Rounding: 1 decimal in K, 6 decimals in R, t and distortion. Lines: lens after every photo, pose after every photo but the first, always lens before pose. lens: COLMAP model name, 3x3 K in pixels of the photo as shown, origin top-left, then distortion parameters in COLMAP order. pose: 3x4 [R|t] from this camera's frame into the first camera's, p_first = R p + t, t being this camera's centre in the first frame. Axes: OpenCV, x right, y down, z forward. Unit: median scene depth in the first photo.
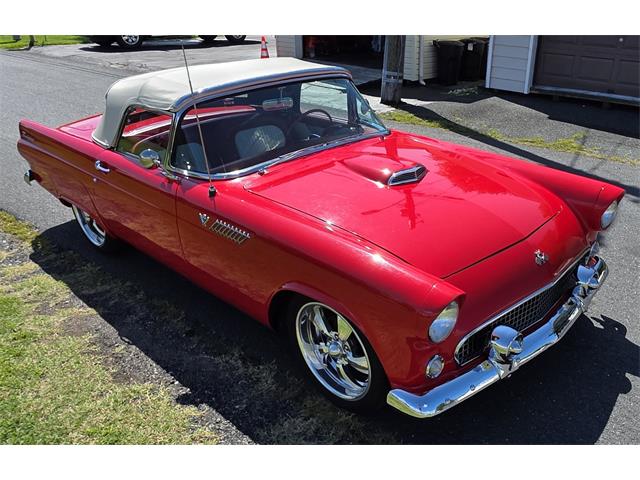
lens RADIAL K [[628.7, 0, 317.3], [0, 628.7, 237.2], [0, 0, 1]] dist [0.001856, 0.000000]
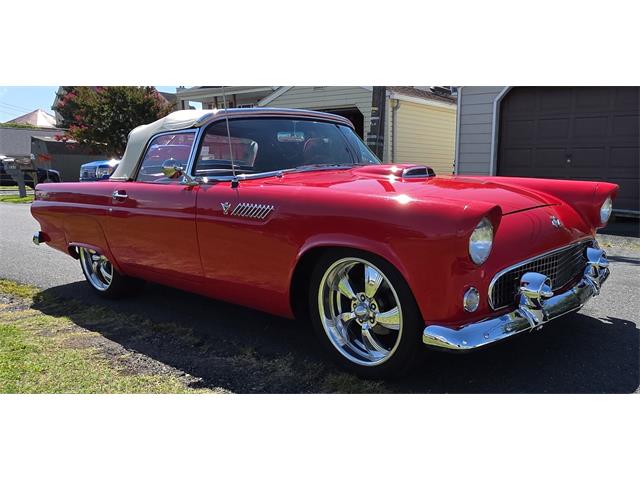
lens RADIAL K [[575.8, 0, 323.7], [0, 575.8, 241.2], [0, 0, 1]] dist [0.003713, -0.004205]
pose [[0.998086, 0.015753, 0.059798, -0.073411], [0.000759, 0.963811, -0.266585, 0.268495], [-0.061833, 0.266120, 0.961955, 0.094166]]
